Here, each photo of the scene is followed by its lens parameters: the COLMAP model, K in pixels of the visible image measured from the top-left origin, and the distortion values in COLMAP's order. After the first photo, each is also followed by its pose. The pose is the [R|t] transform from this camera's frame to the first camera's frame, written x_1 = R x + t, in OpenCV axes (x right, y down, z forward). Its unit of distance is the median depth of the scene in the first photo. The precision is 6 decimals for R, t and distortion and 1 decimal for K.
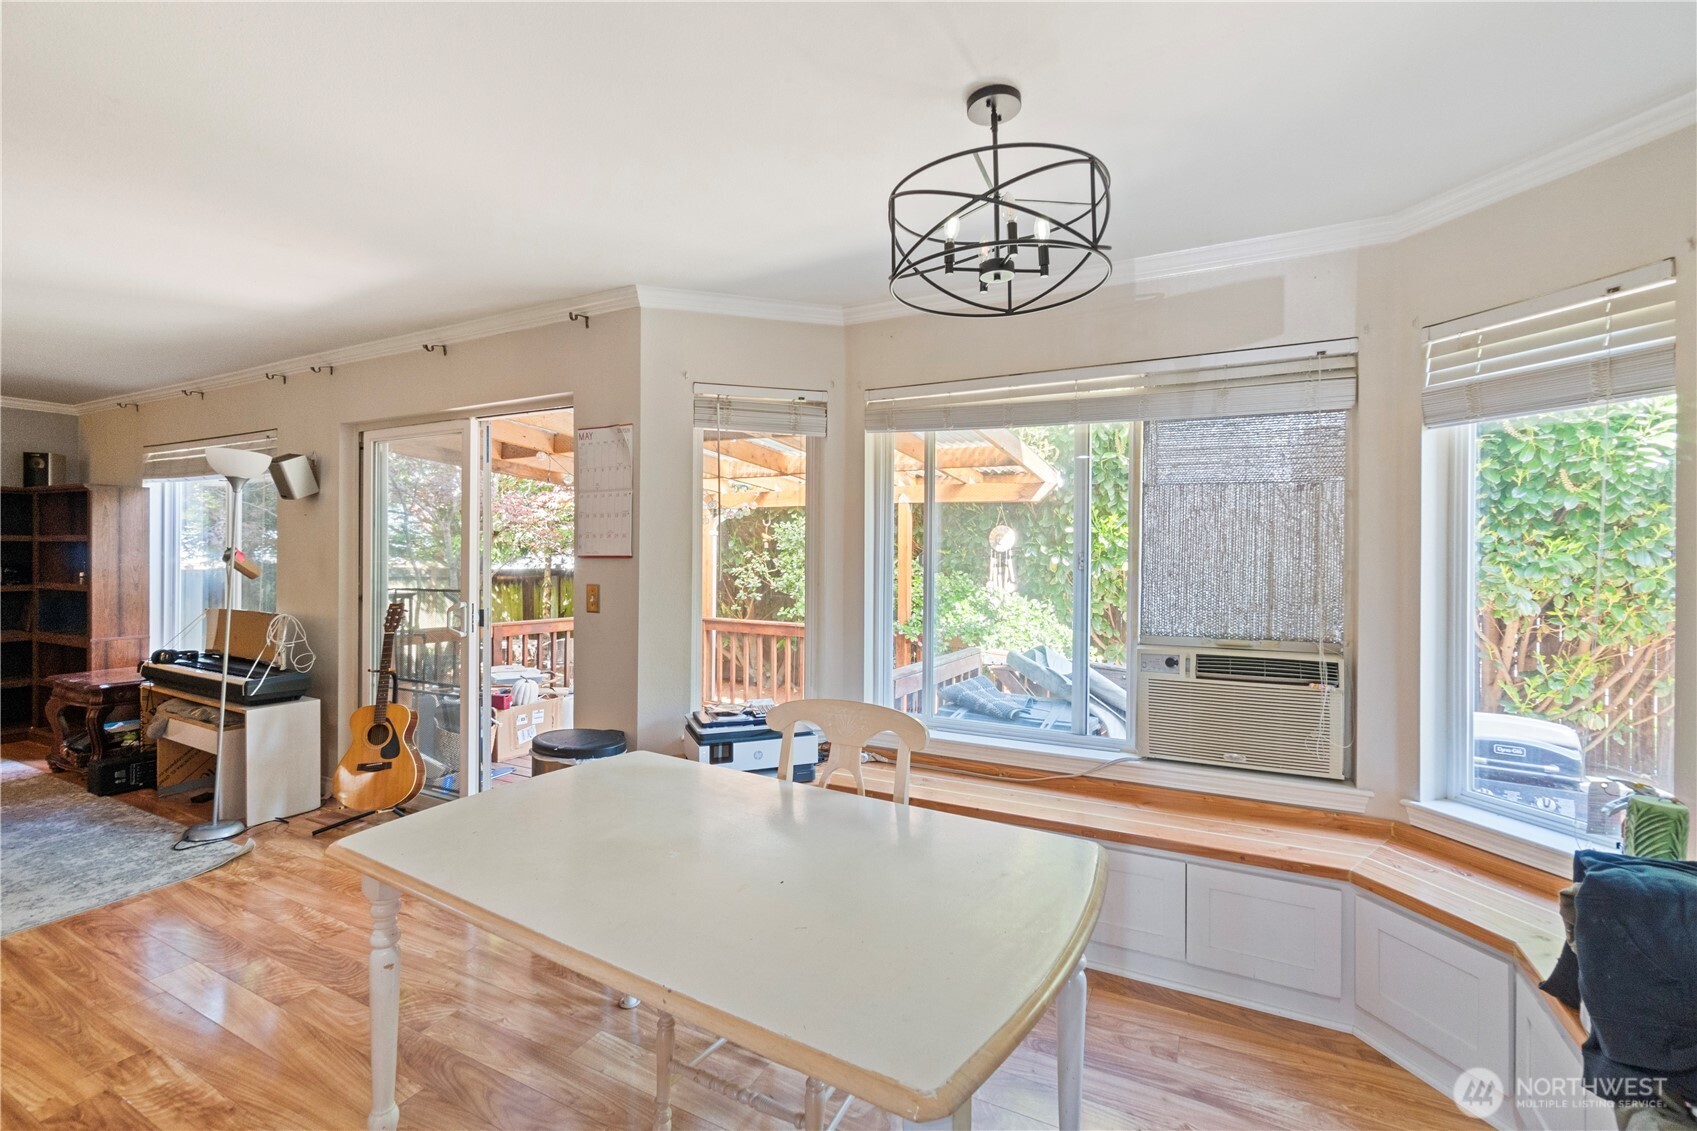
lens RADIAL K [[749.0, 0, 841.6], [0, 749.0, 557.5], [0, 0, 1]] dist [-0.001218, 0.000677]
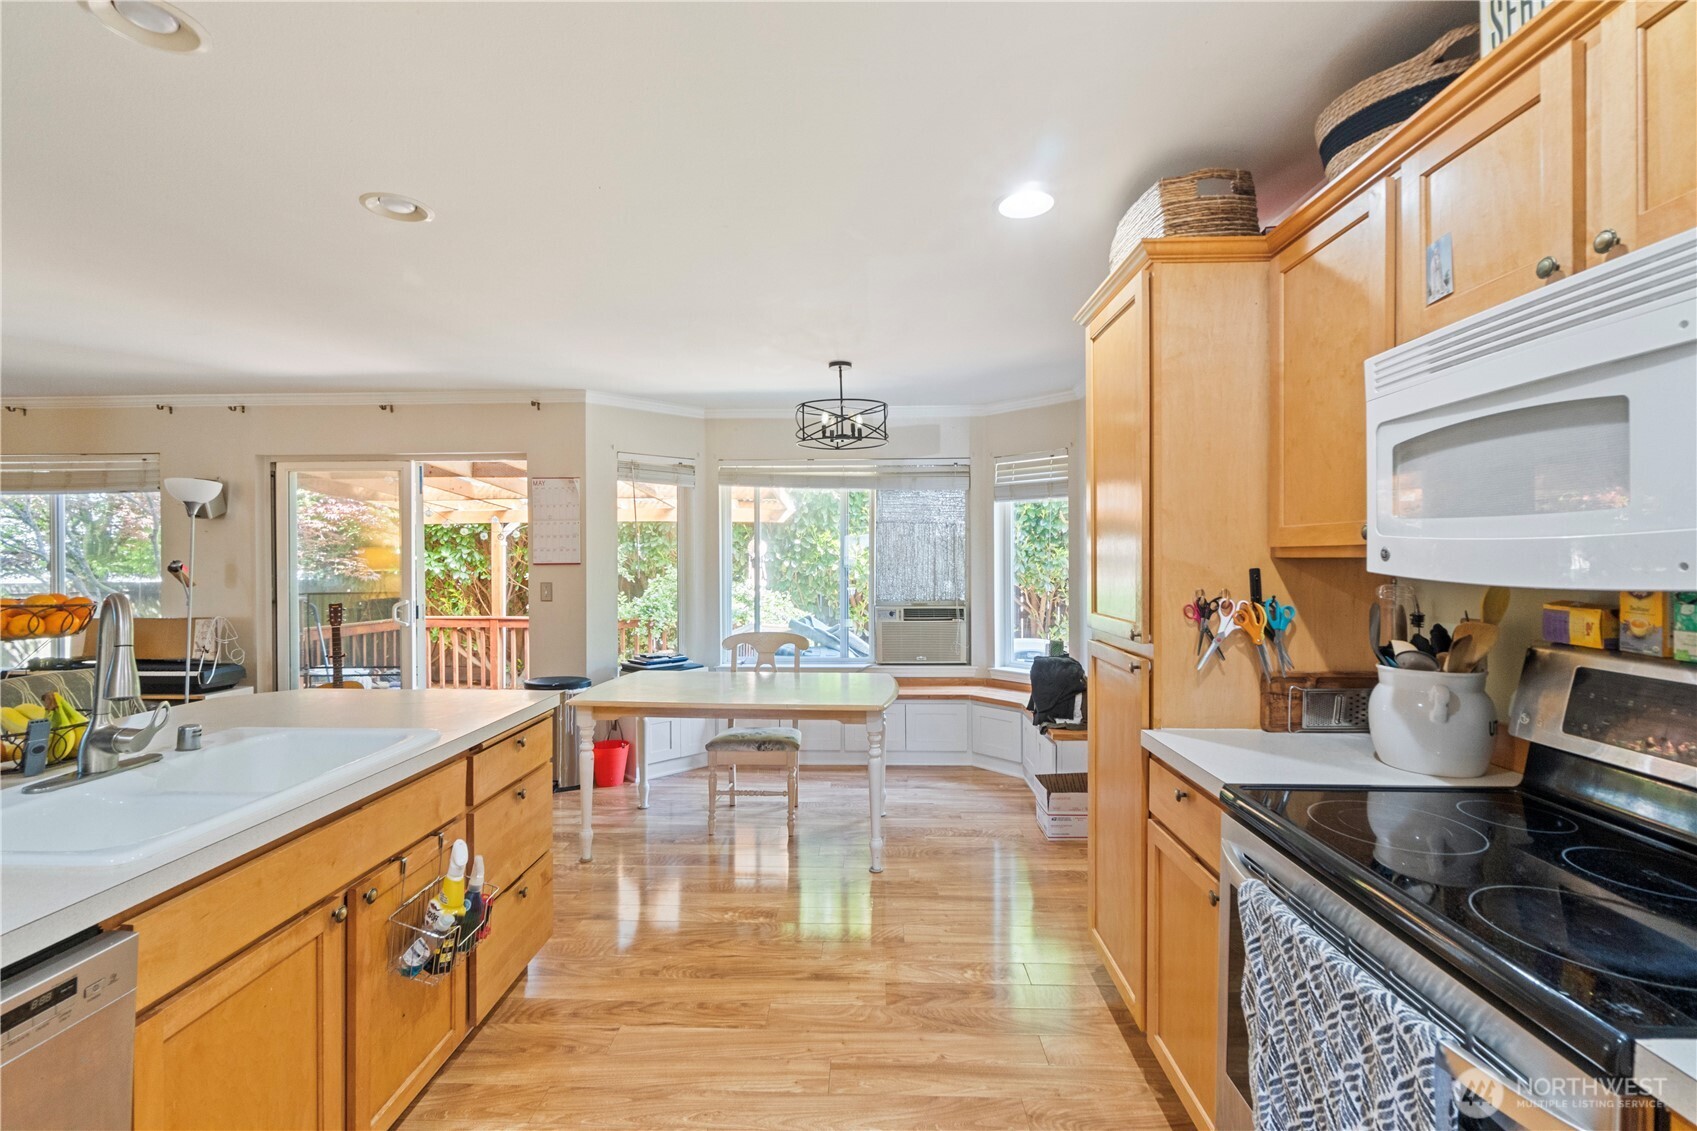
lens RADIAL K [[749.0, 0, 850.3], [0, 749.0, 568.9], [0, 0, 1]] dist [-0.001218, 0.000677]
pose [[0.900109, -0.014754, 0.435415, -0.445670], [0.011232, 0.999880, 0.010660, -0.000232], [-0.435520, -0.004704, 0.900167, -0.626465]]
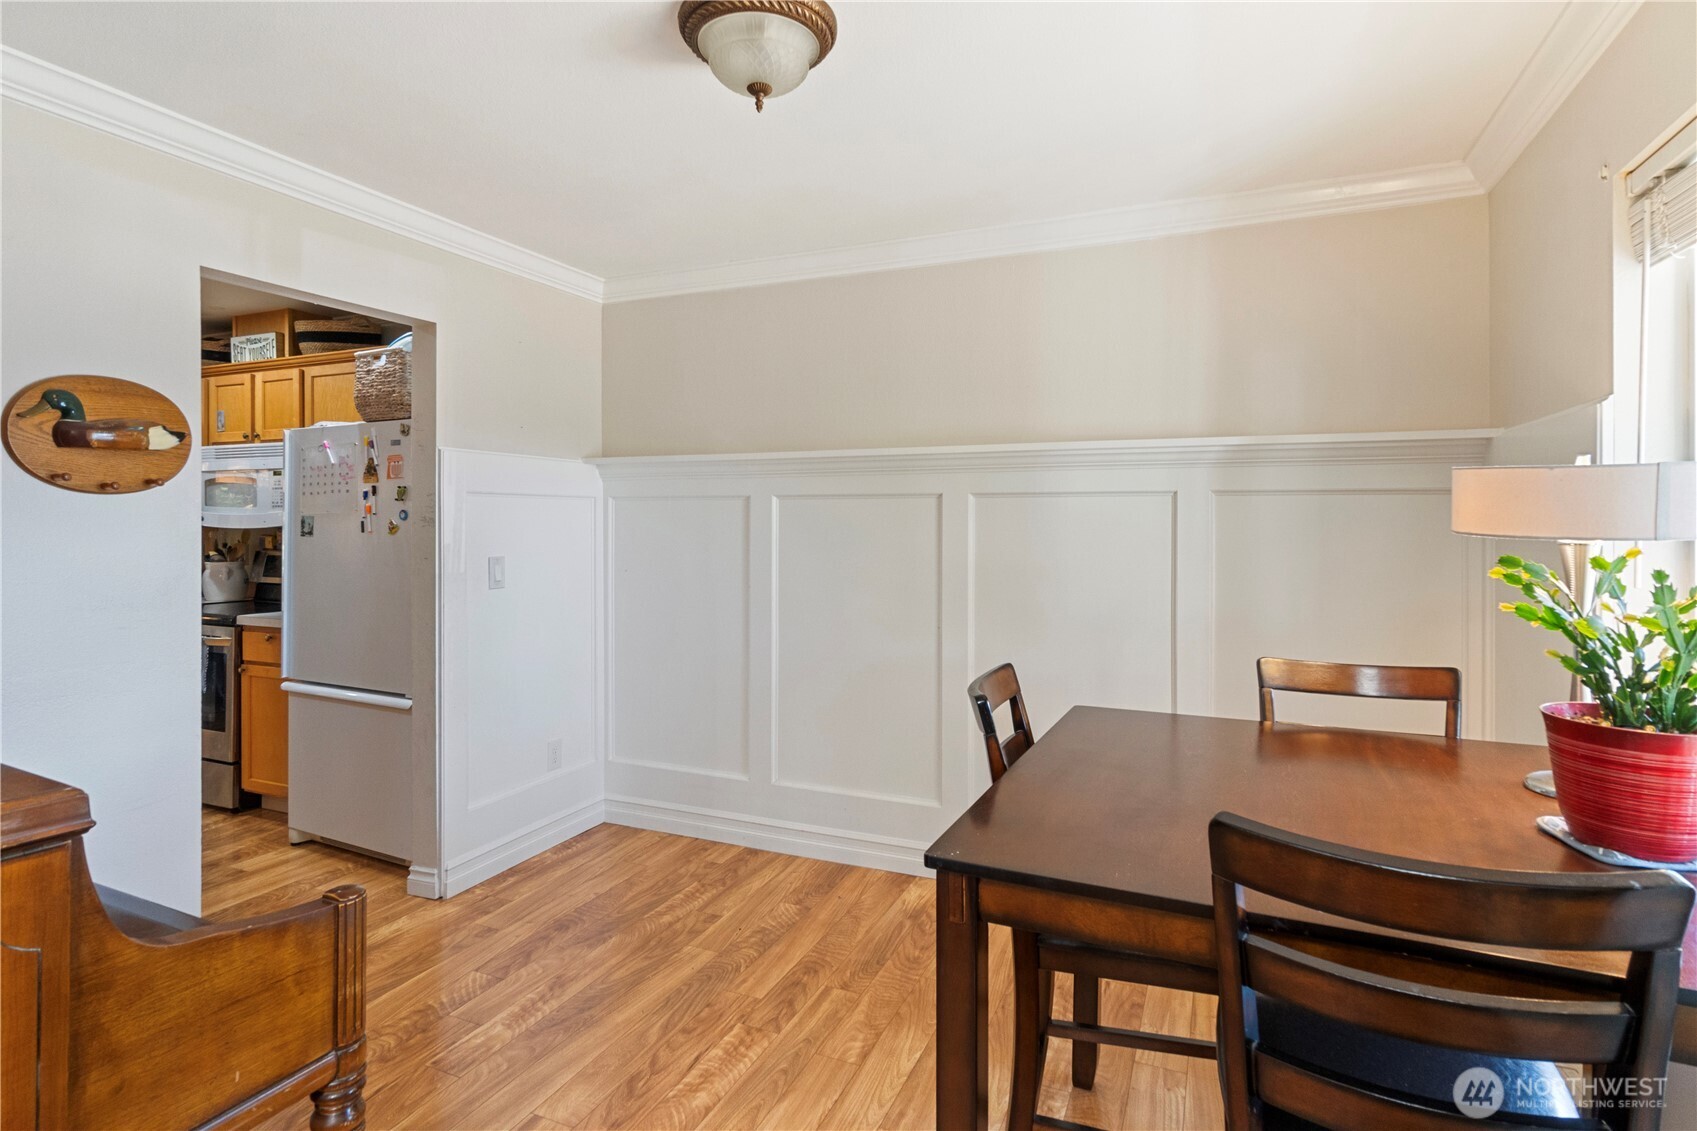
lens RADIAL K [[874.1, 0, 832.4], [0, 874.1, 518.9], [0, 0, 1]] dist [-0.001331, -0.000331]
pose [[-0.064669, -0.010280, 0.997854, -1.509668], [0.006987, 0.999918, 0.010754, -0.008328], [-0.997882, 0.007667, -0.064591, -1.333038]]
